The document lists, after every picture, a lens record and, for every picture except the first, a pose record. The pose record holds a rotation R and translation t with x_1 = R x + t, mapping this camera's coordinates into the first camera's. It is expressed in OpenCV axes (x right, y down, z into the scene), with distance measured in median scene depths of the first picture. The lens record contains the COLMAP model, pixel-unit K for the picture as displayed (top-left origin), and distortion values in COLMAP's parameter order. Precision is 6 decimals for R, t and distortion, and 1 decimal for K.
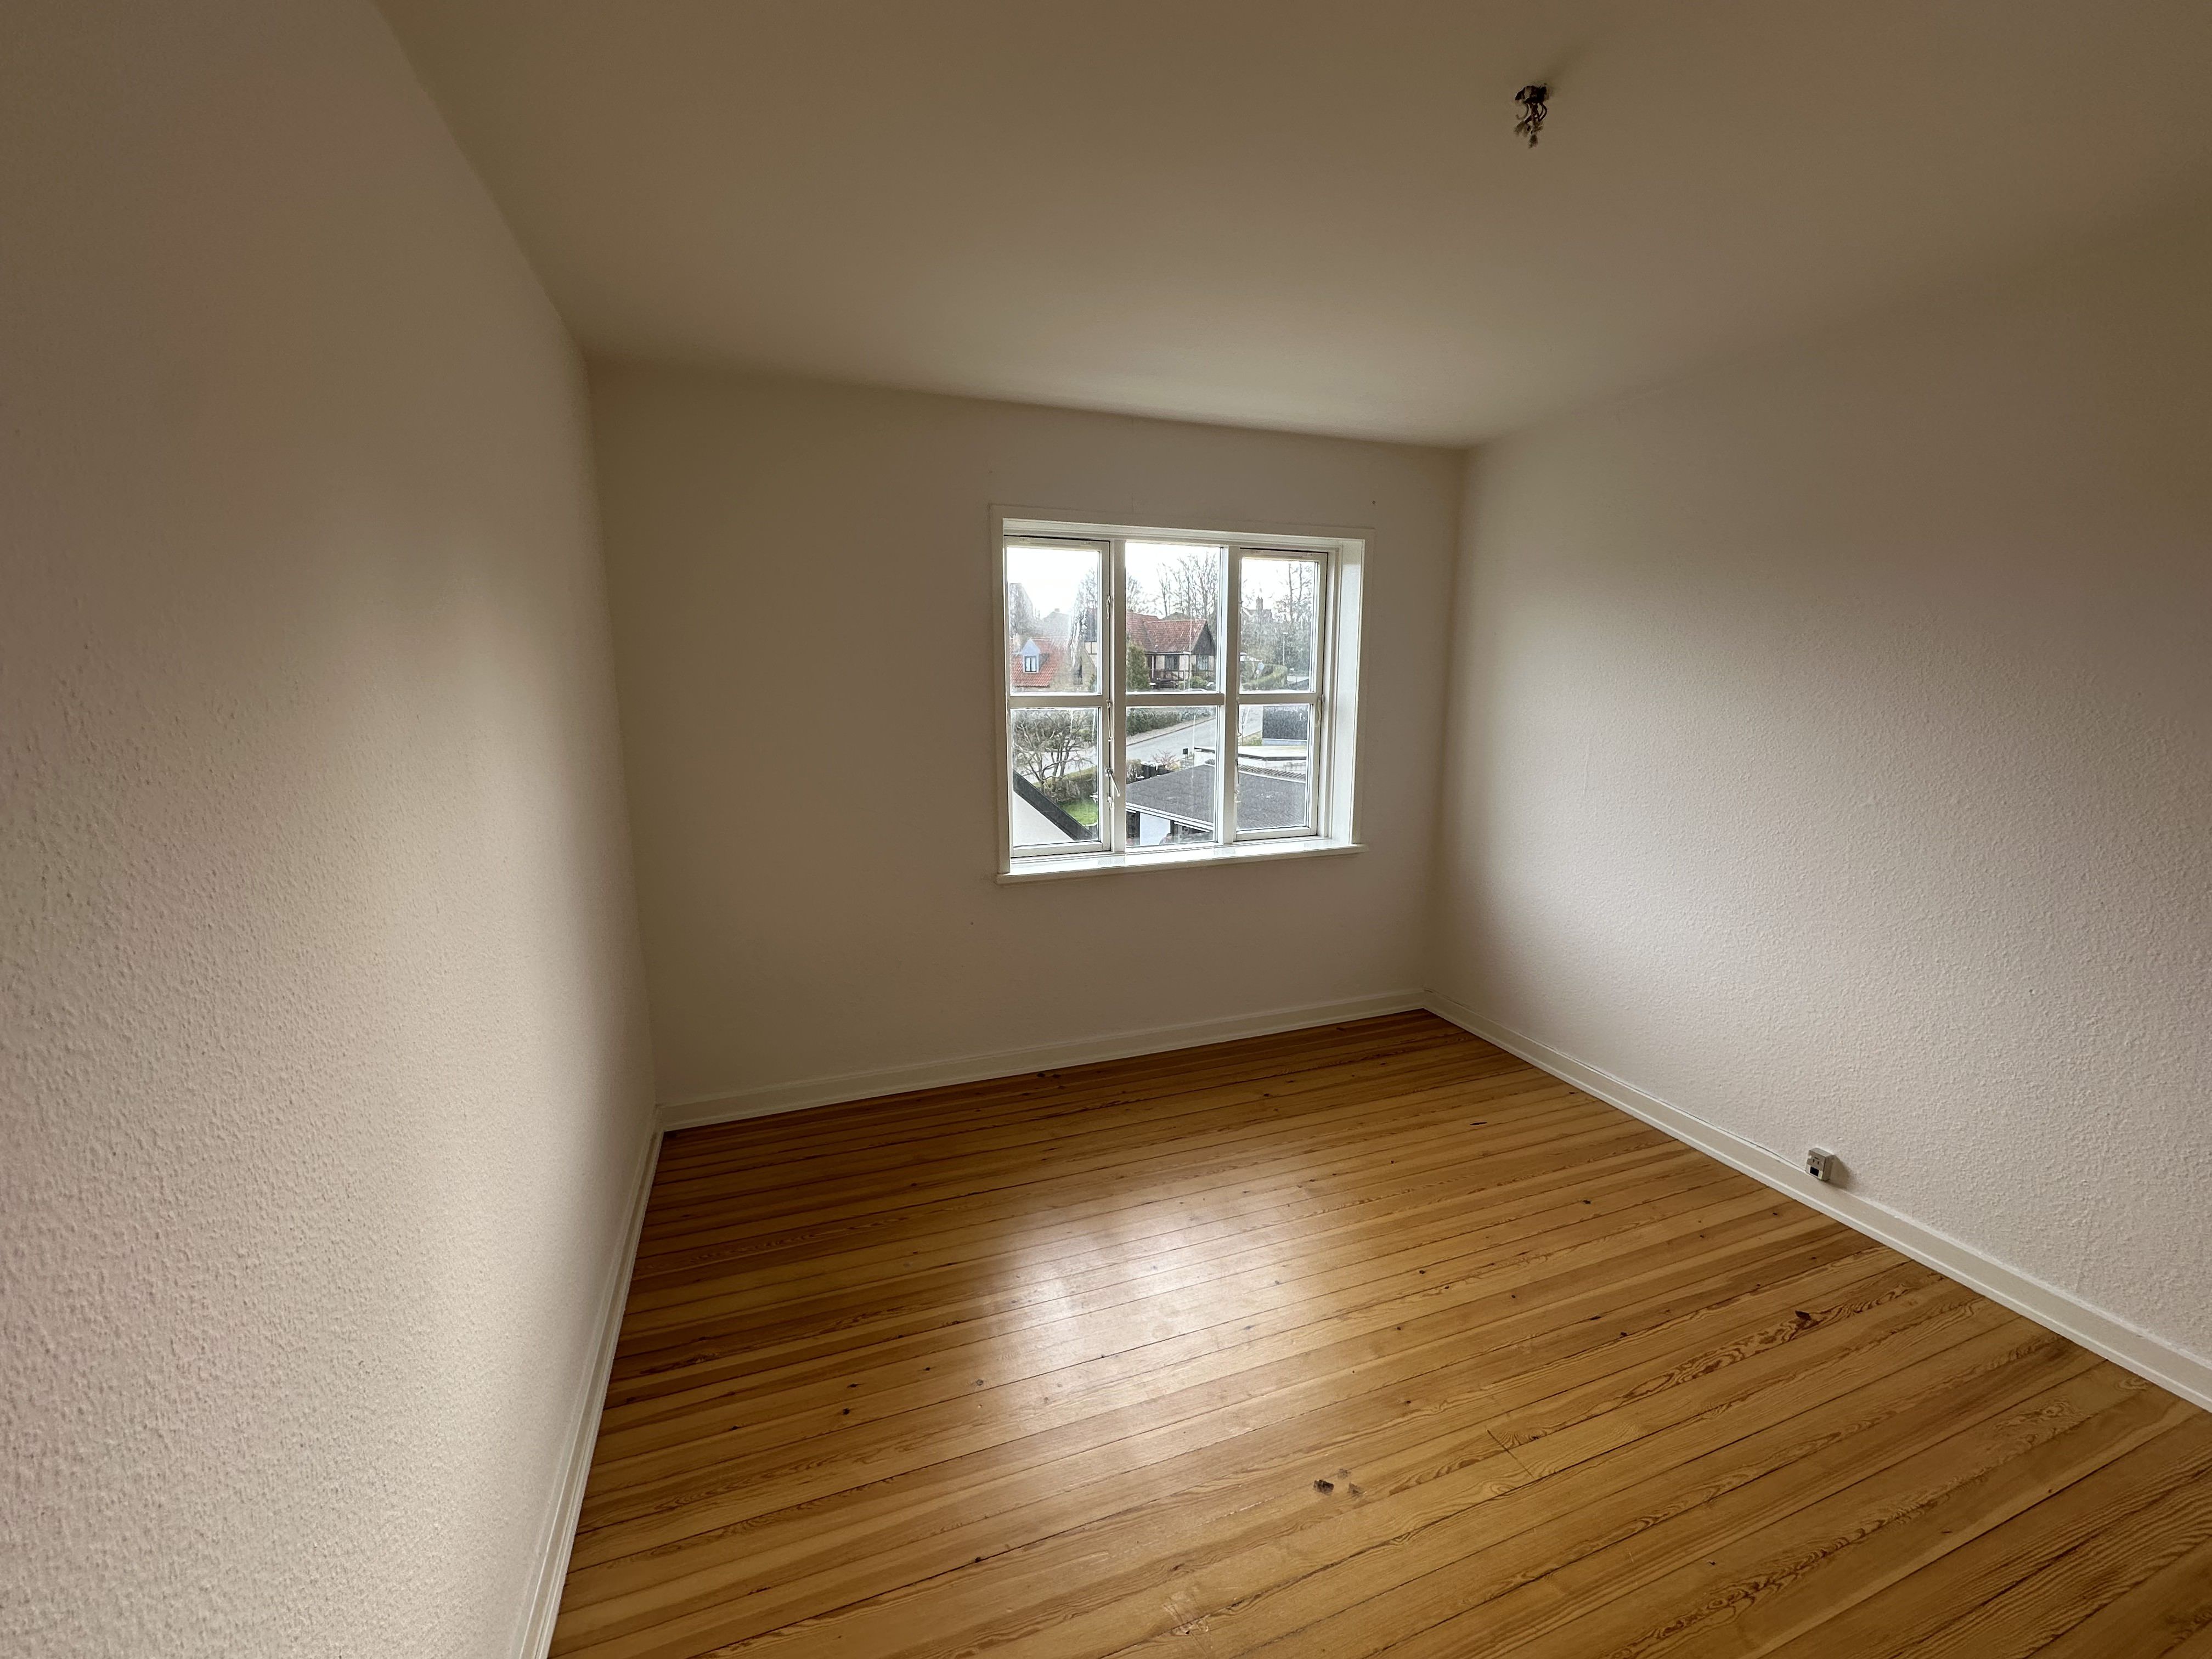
lens RADIAL K [[882.7, 0, 1100.6], [0, 882.7, 828.8], [0, 0, 1]] dist [0.001077, -0.005548]
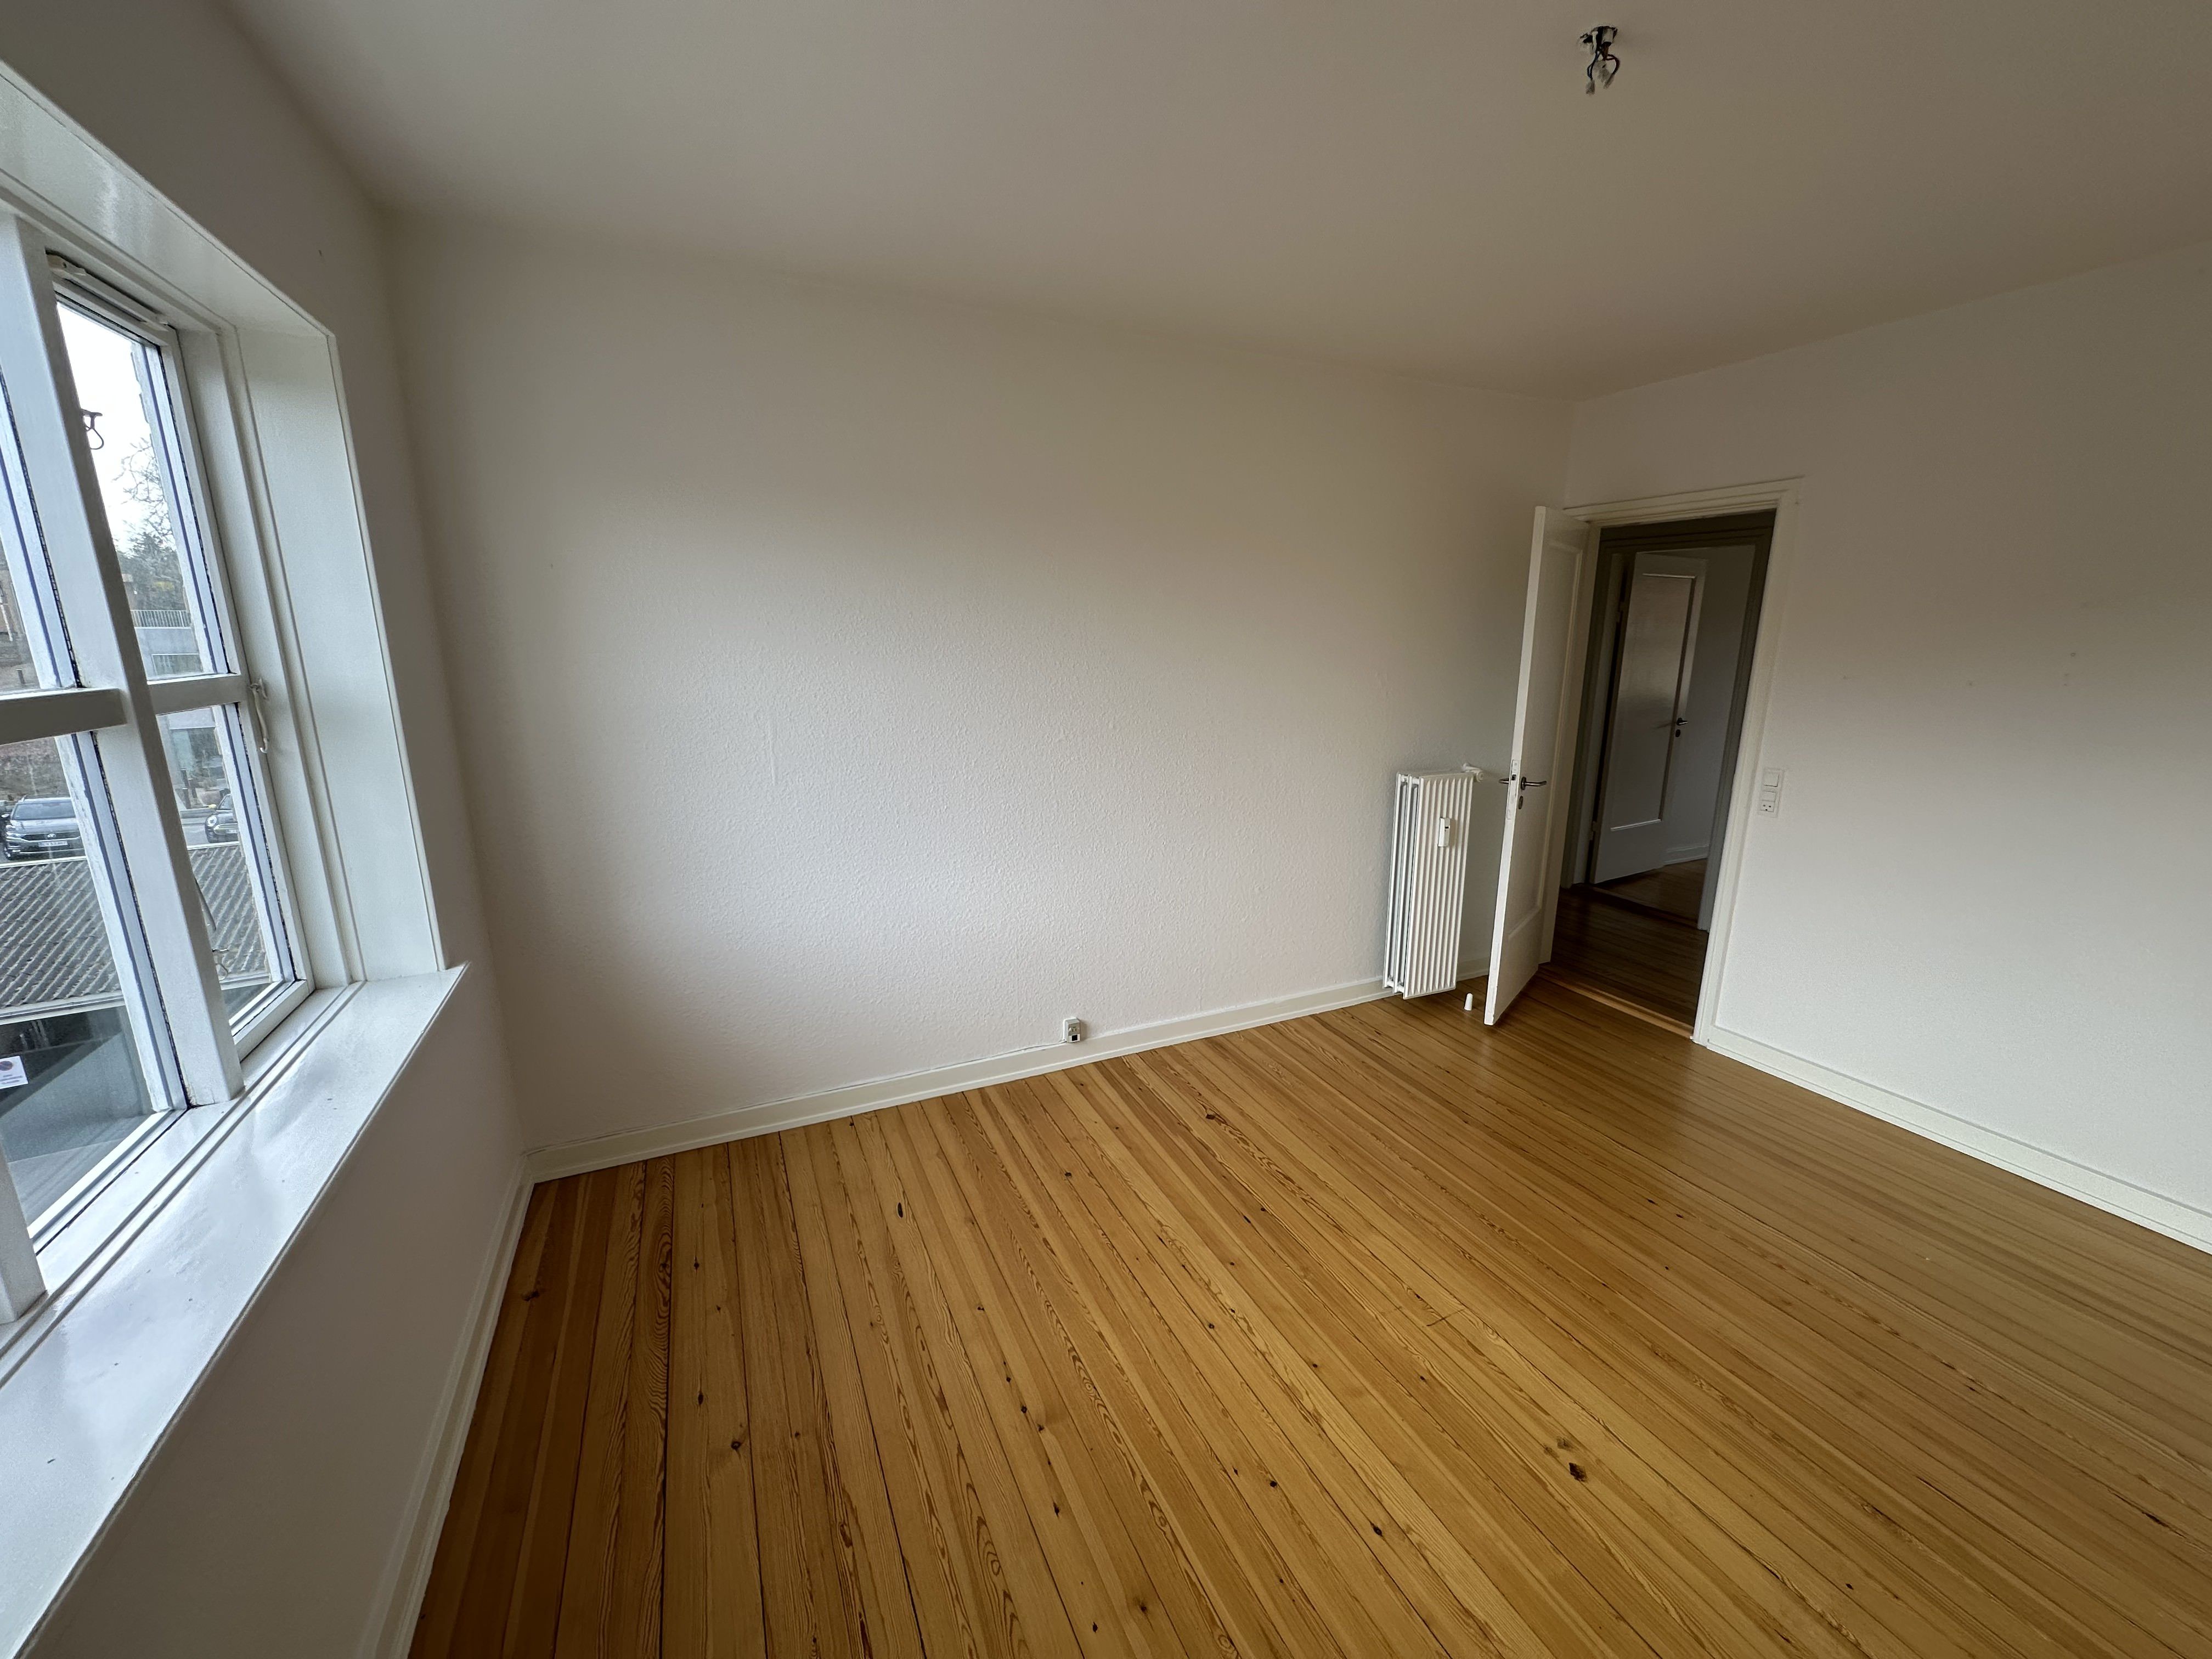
lens RADIAL K [[882.7, 0, 1100.6], [0, 882.7, 828.8], [0, 0, 1]] dist [0.001077, -0.005548]
pose [[-0.080166, -0.217621, 0.972736, -0.310116], [0.172760, 0.958074, 0.228578, -0.157051], [-0.981696, 0.186374, -0.039209, 0.888484]]
